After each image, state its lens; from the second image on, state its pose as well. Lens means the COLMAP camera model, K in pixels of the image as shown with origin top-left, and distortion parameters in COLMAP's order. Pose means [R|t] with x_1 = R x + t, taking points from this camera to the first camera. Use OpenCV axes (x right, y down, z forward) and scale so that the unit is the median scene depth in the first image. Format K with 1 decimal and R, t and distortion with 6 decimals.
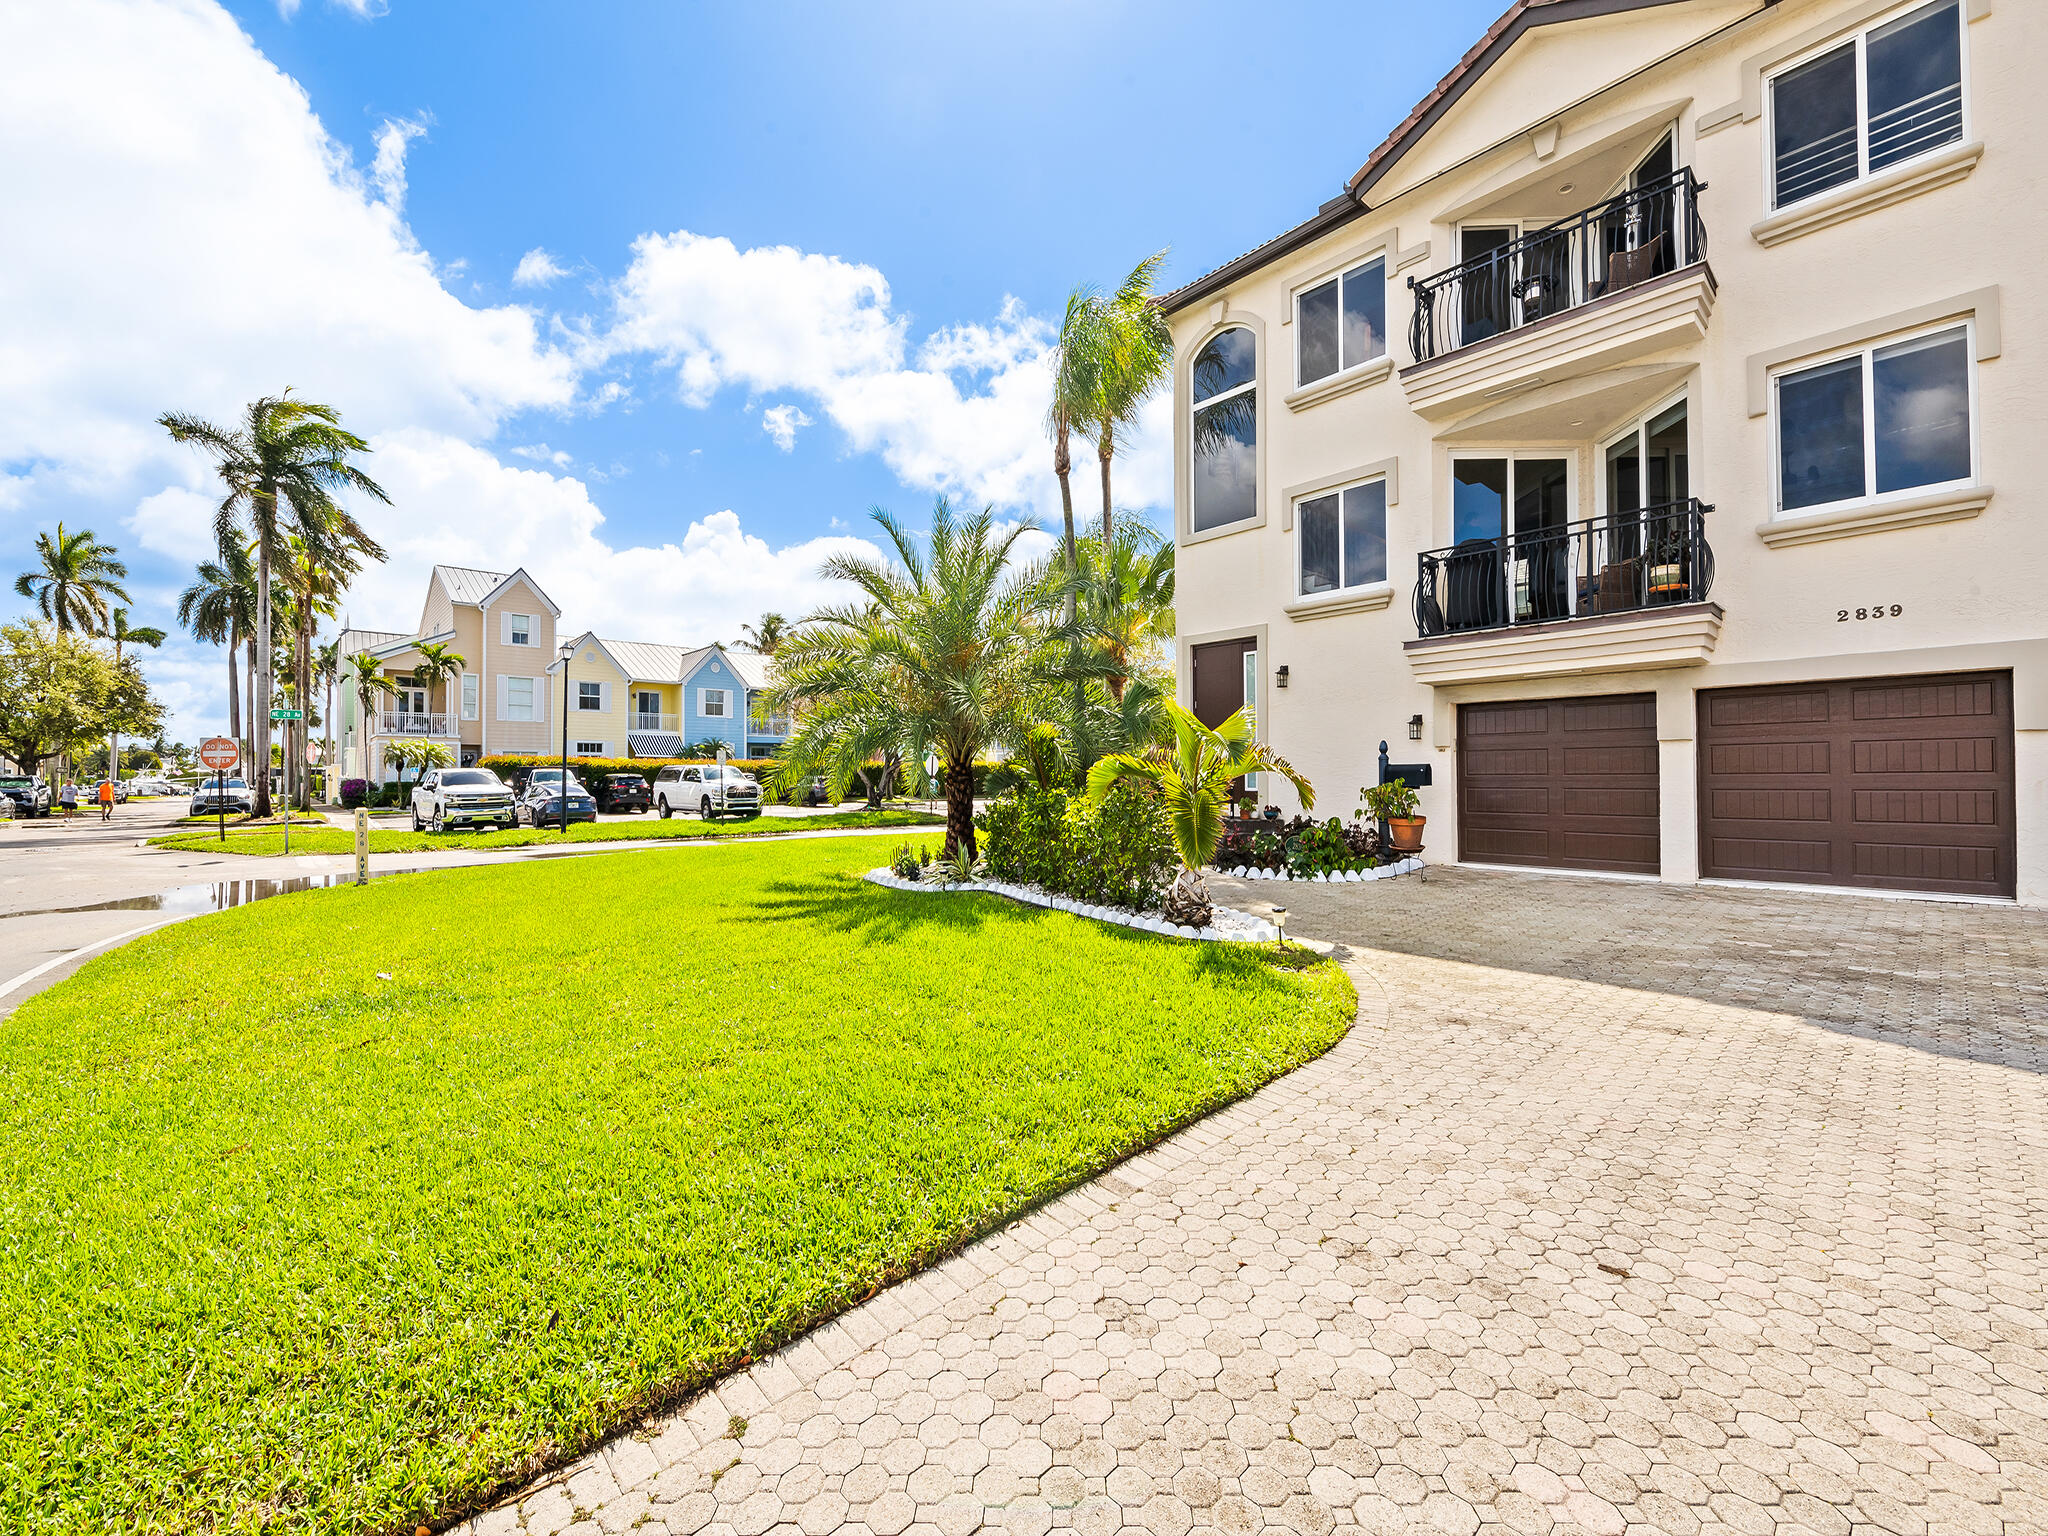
lens RADIAL K [[825.4, 0, 1029.3], [0, 825.4, 763.9], [0, 0, 1]] dist [-0.000242, -0.000813]
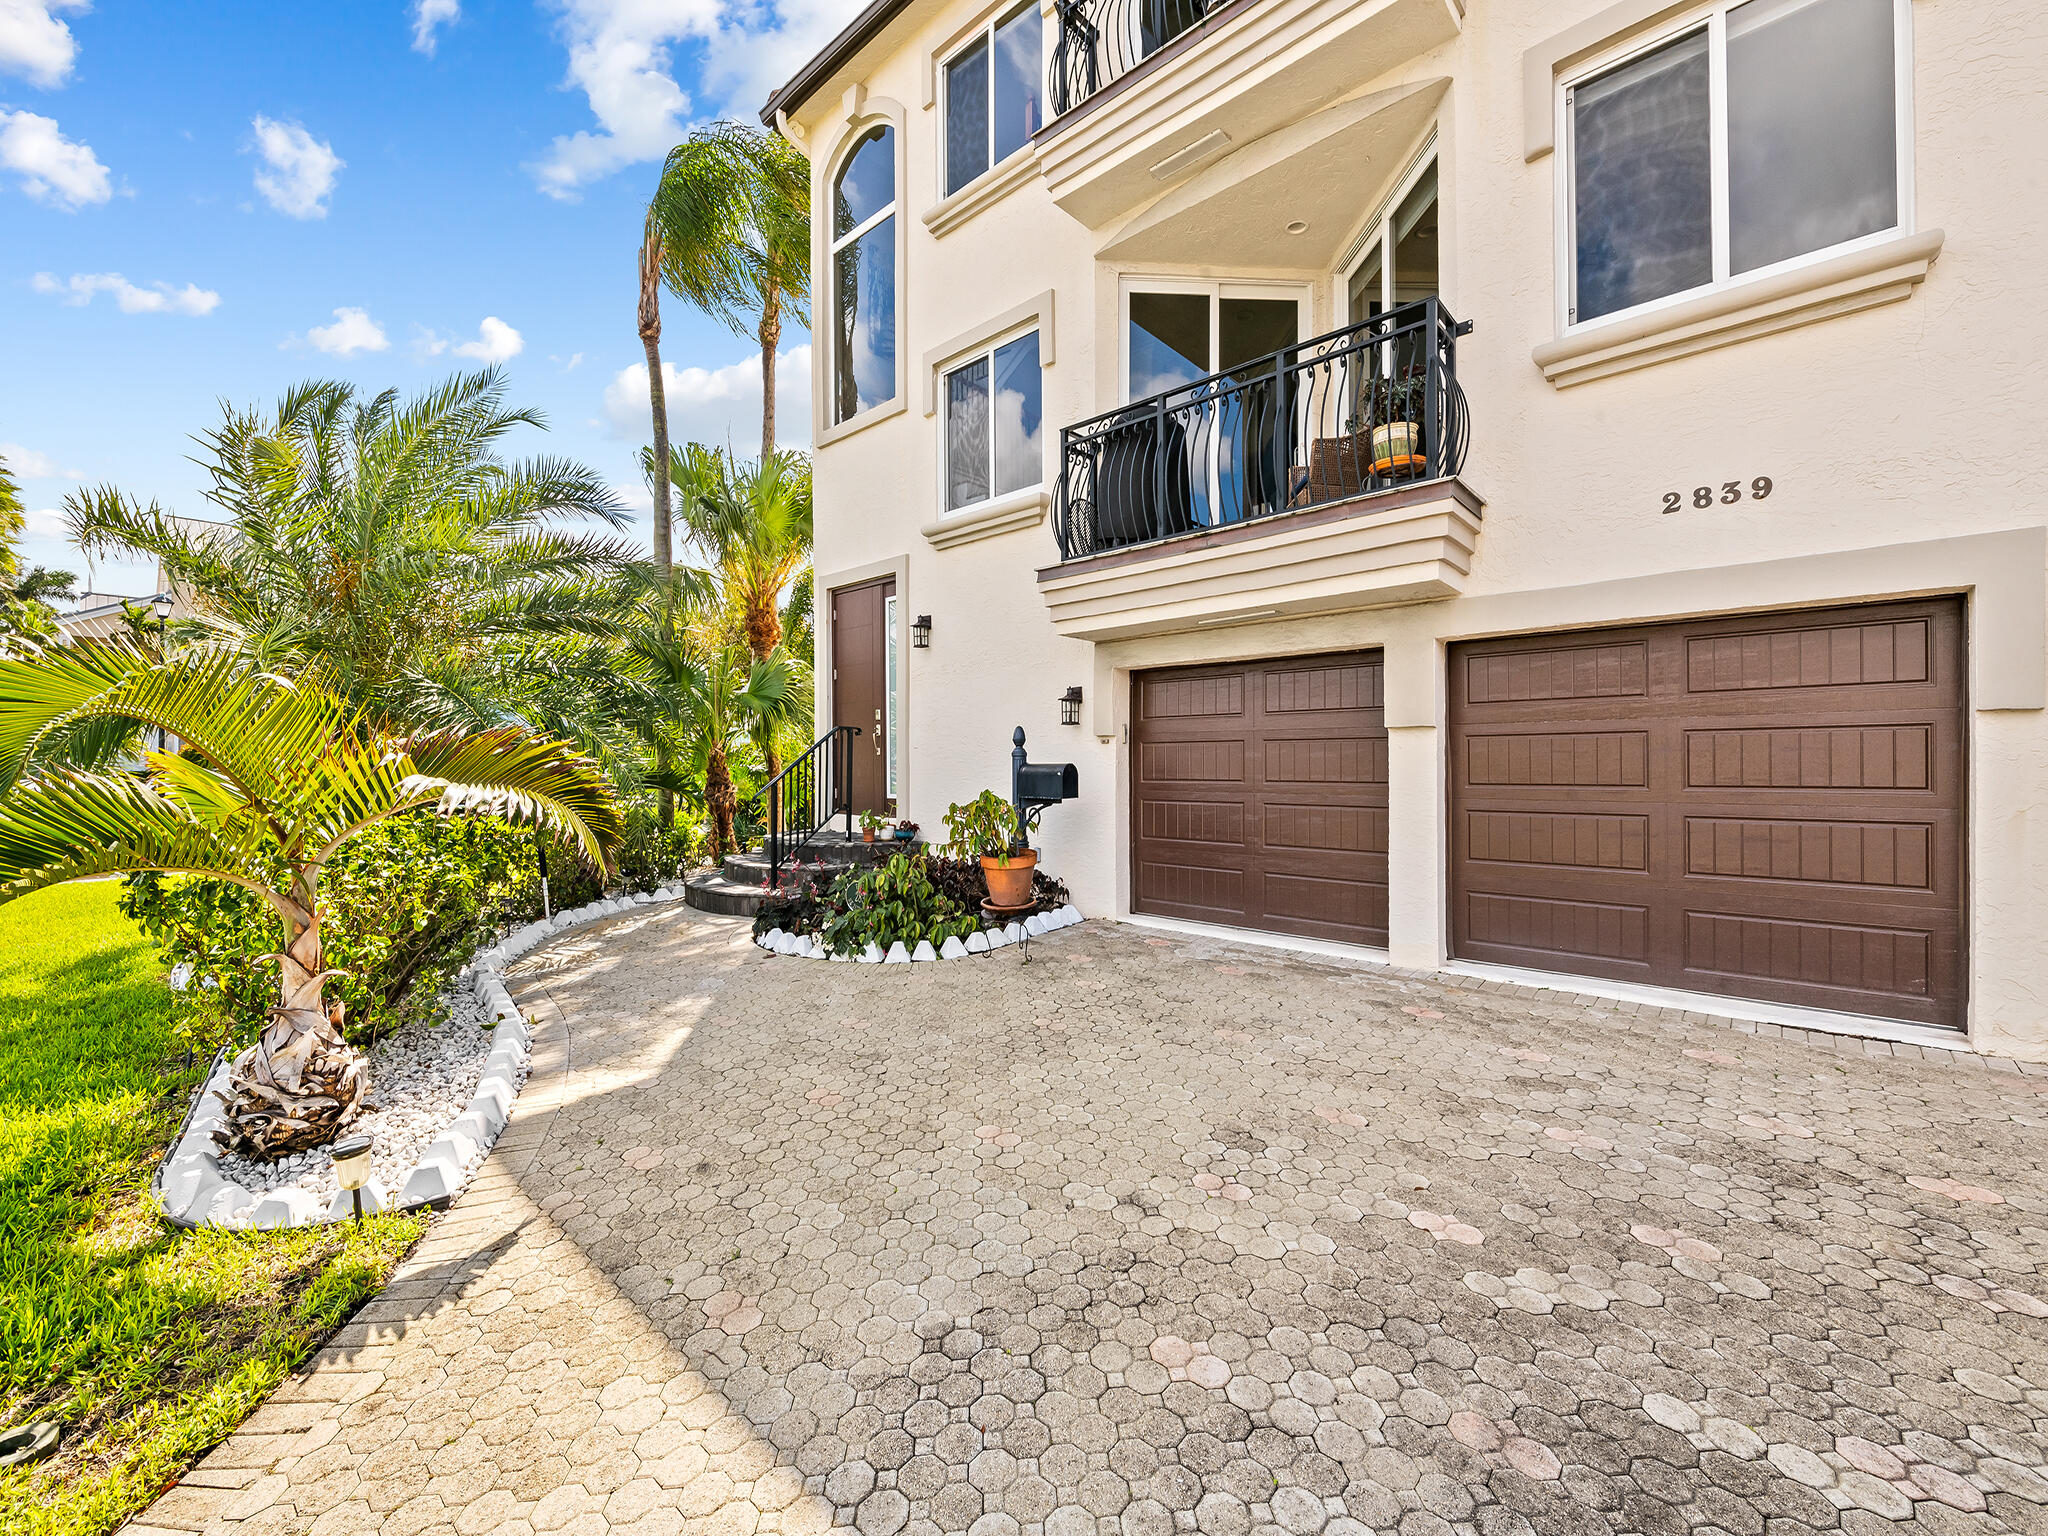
lens RADIAL K [[819.0, 0, 1024.2], [0, 819.0, 758.1], [0, 0, 1]] dist [0.000329, -0.000414]
pose [[0.995314, -0.005223, 0.096551, 0.424439], [0.003556, 0.999842, 0.017424, -0.017026], [-0.096627, -0.016999, 0.995175, 0.417545]]
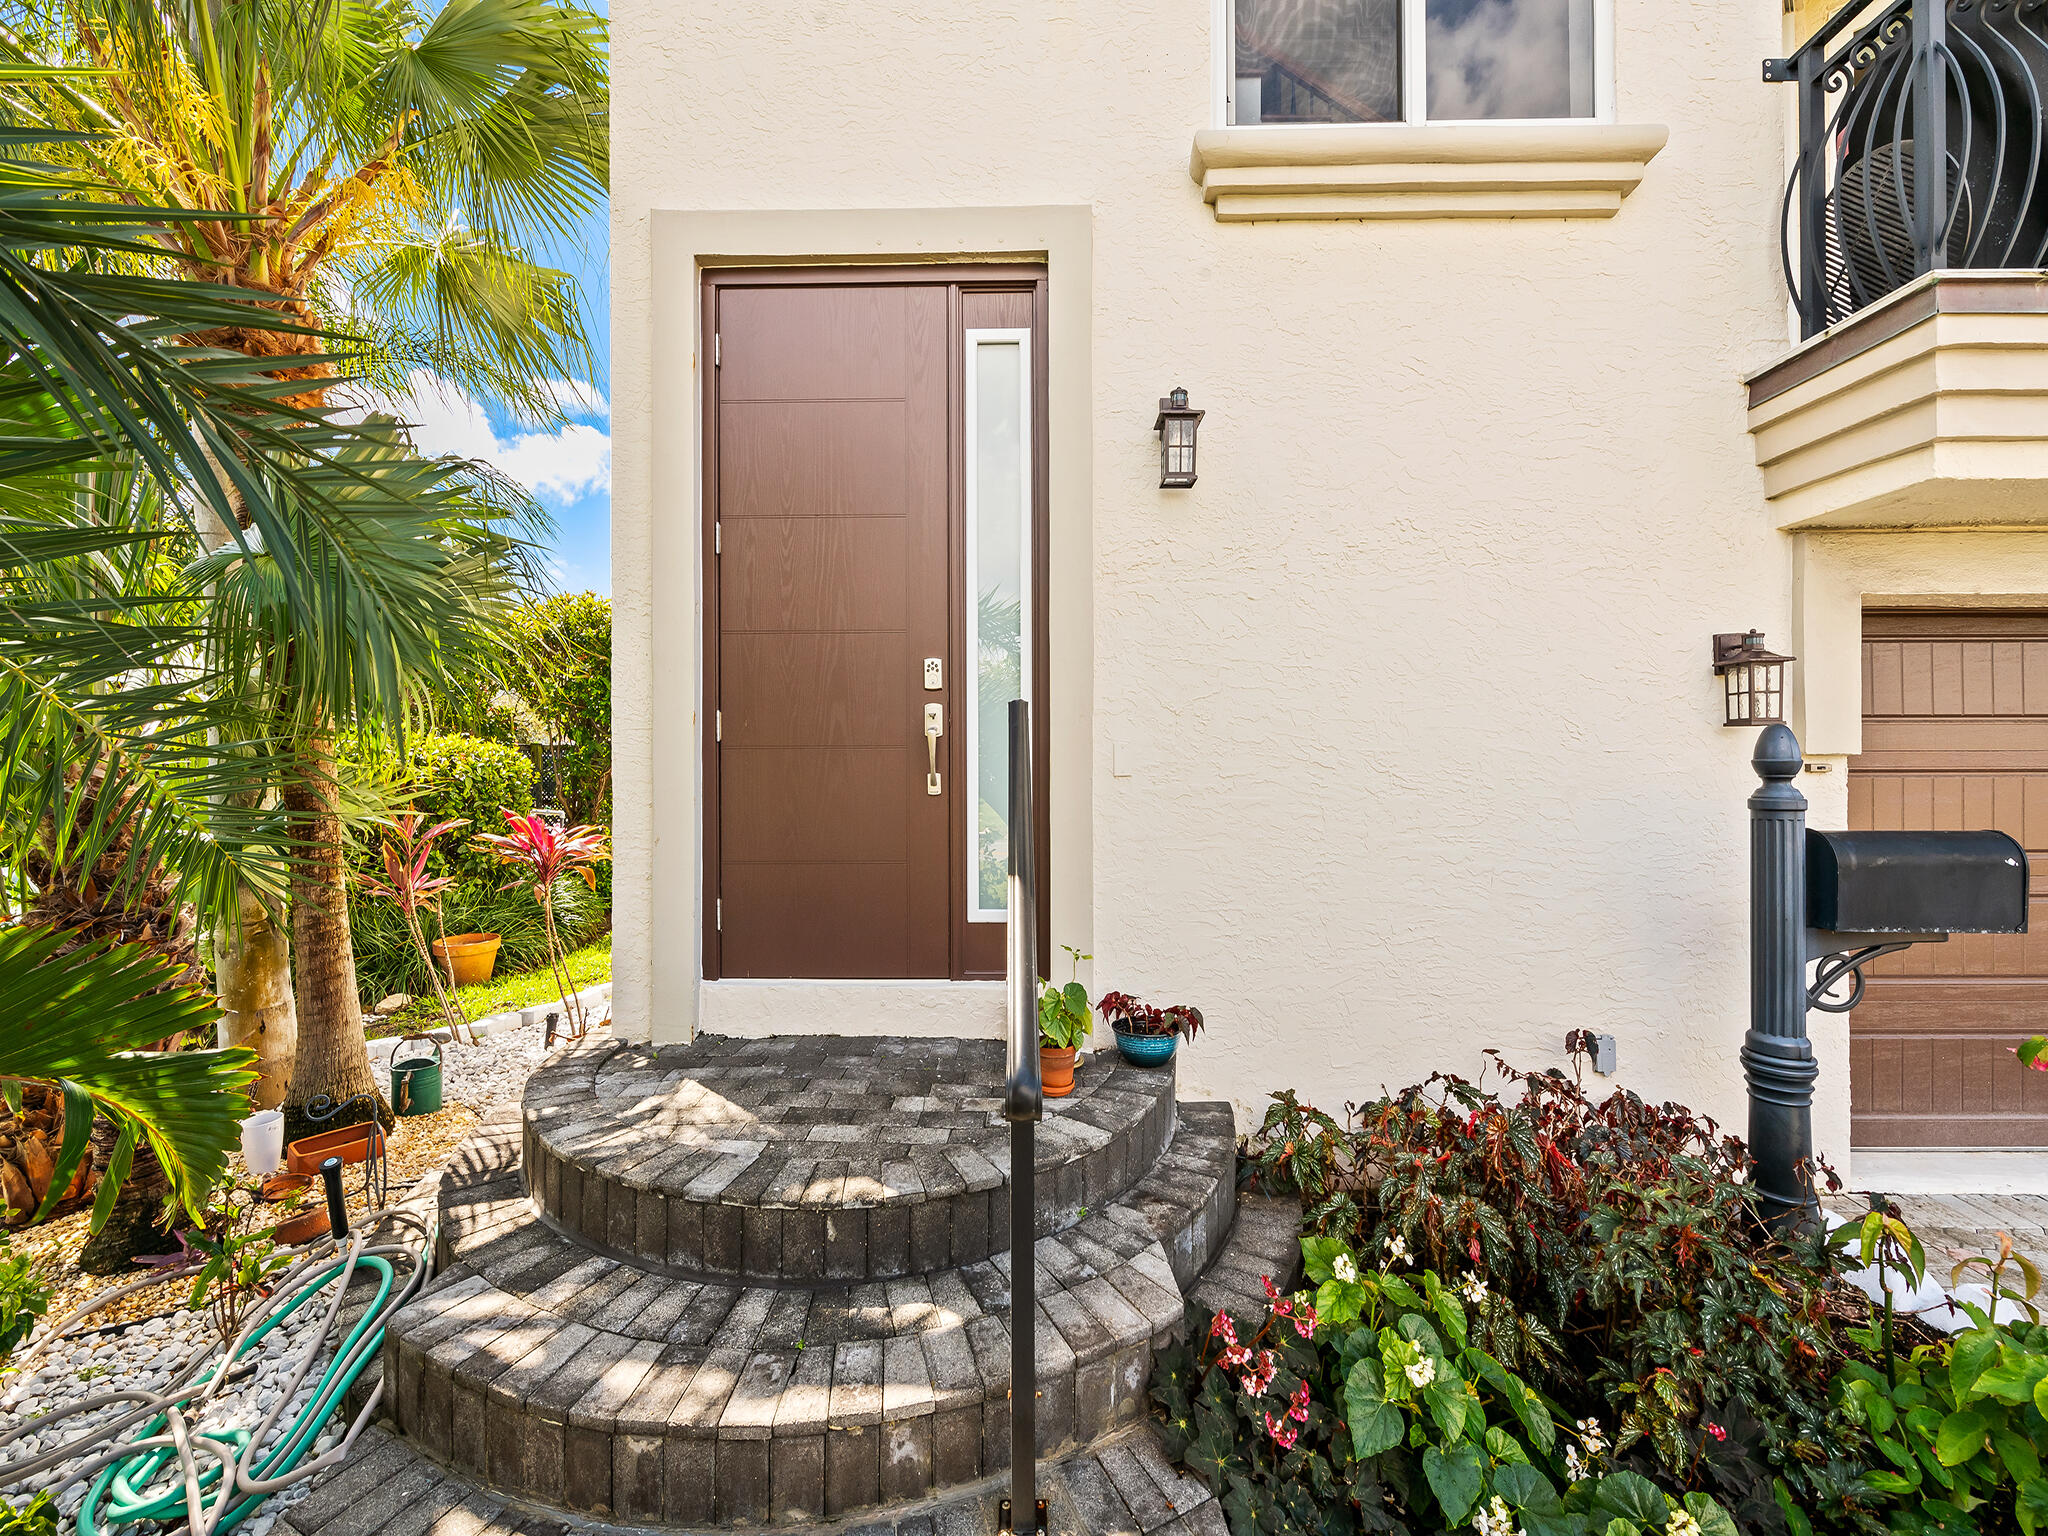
lens RADIAL K [[812.1, 0, 1027.3], [0, 812.1, 765.0], [0, 0, 1]] dist [0.006627, -0.004363]
pose [[0.693505, 0.001246, 0.720451, 0.147397], [-0.017156, 0.999743, 0.014786, -0.021201], [-0.720248, -0.022614, 0.693348, 1.135606]]
